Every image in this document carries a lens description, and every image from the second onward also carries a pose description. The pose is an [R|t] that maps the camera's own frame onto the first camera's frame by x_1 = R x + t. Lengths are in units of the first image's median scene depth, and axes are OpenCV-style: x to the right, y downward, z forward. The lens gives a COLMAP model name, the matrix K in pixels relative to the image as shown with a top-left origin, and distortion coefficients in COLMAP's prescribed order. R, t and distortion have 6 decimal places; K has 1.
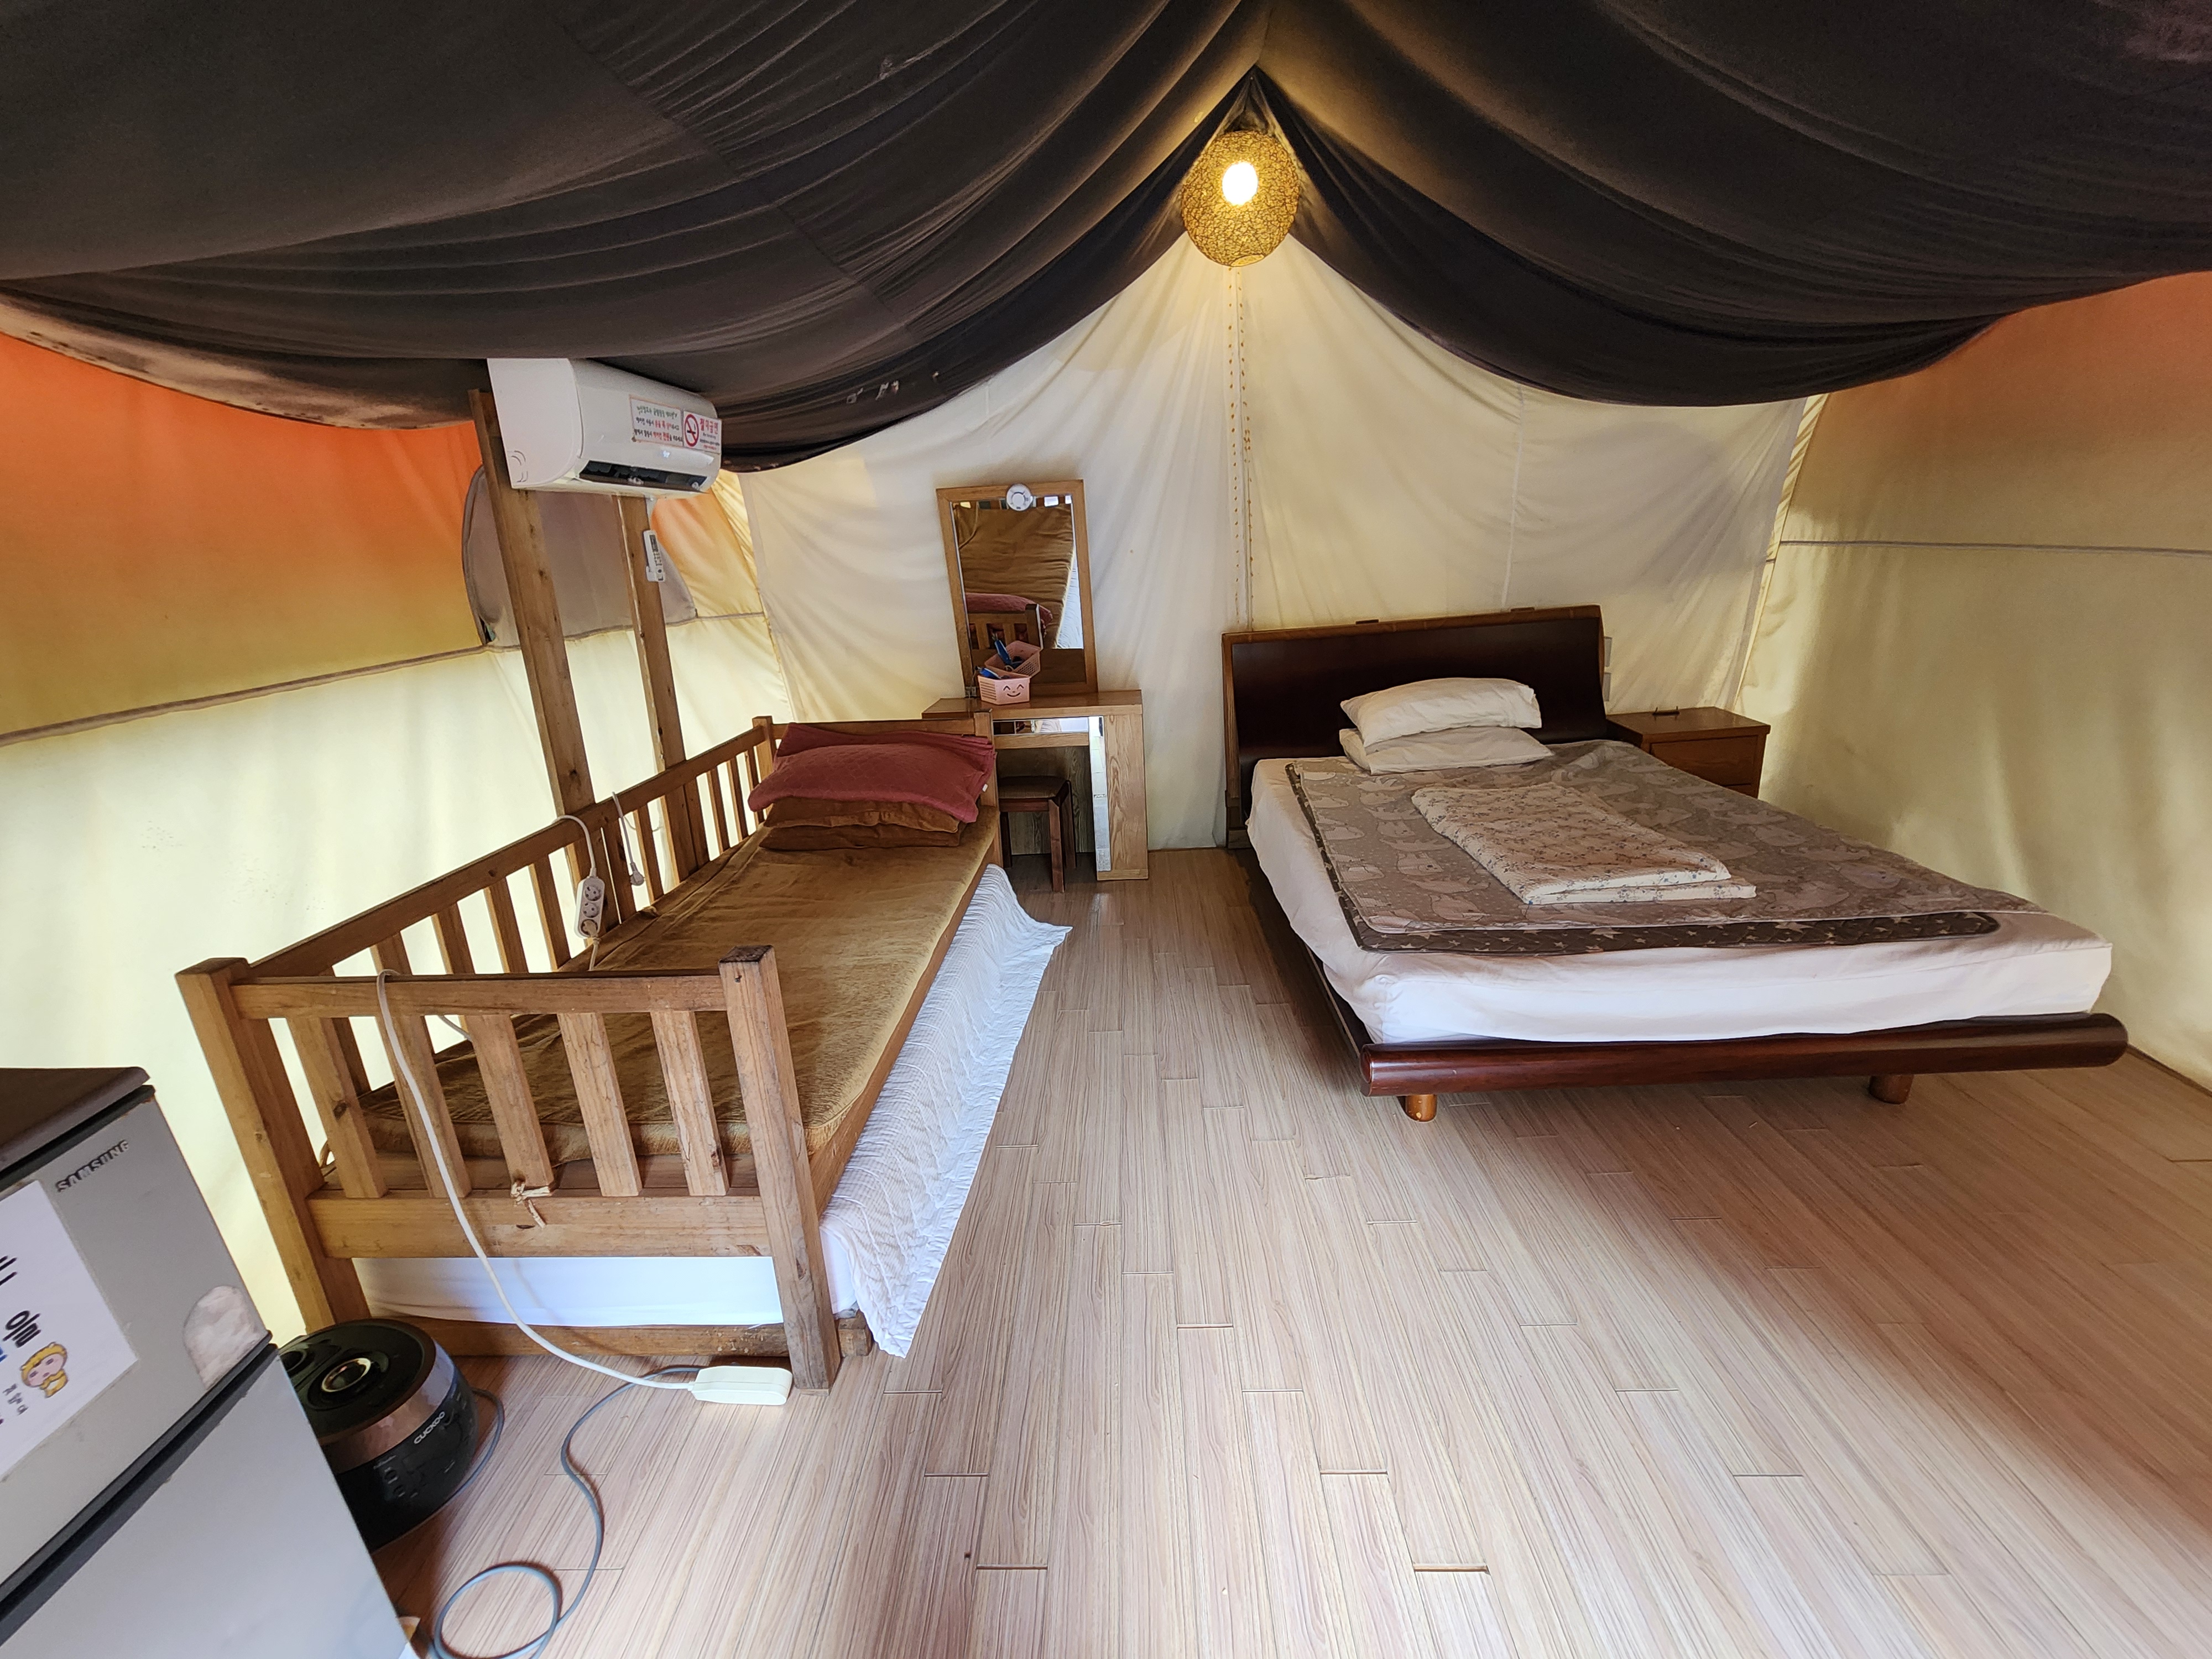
lens RADIAL K [[905.5, 0, 1099.2], [0, 905.5, 831.5], [0, 0, 1]] dist [-0.000064, -0.000107]
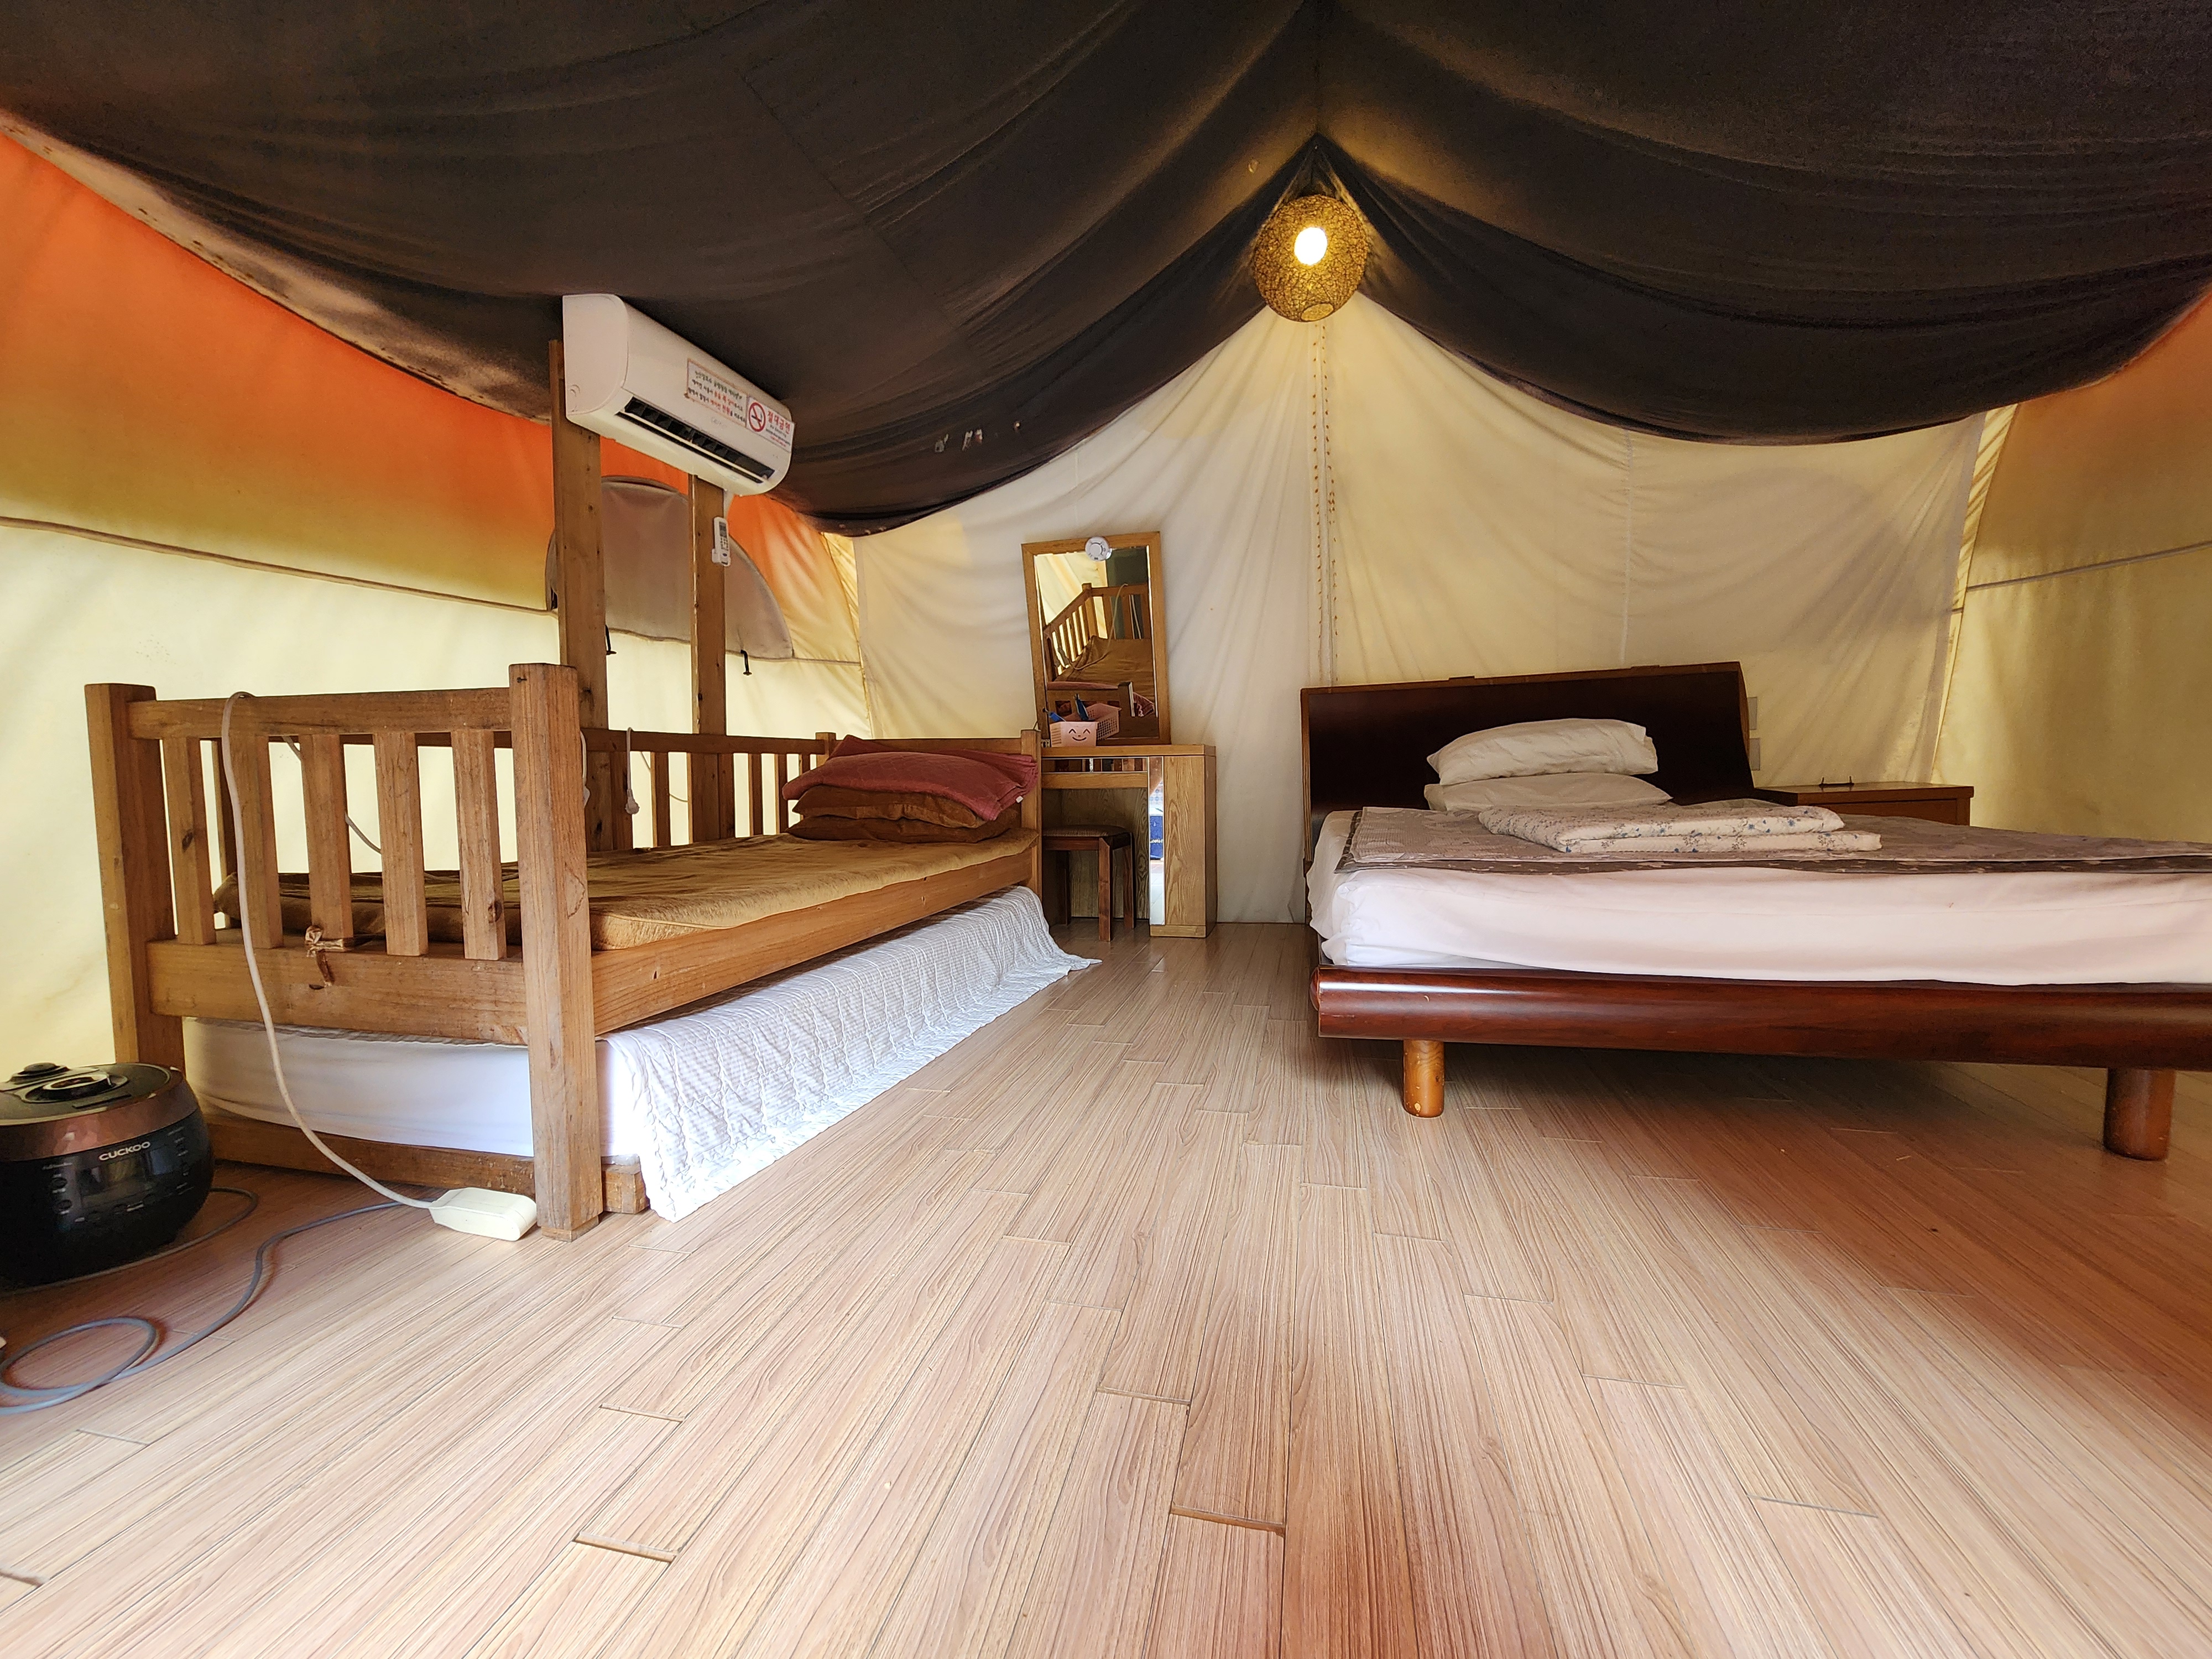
lens RADIAL K [[905.5, 0, 1099.2], [0, 905.5, 831.5], [0, 0, 1]] dist [-0.000064, -0.000107]
pose [[0.978770, 0.049618, -0.198865, 0.158980], [-0.092082, 0.973276, -0.210367, 0.189876], [0.183112, 0.224212, 0.957183, 0.101925]]
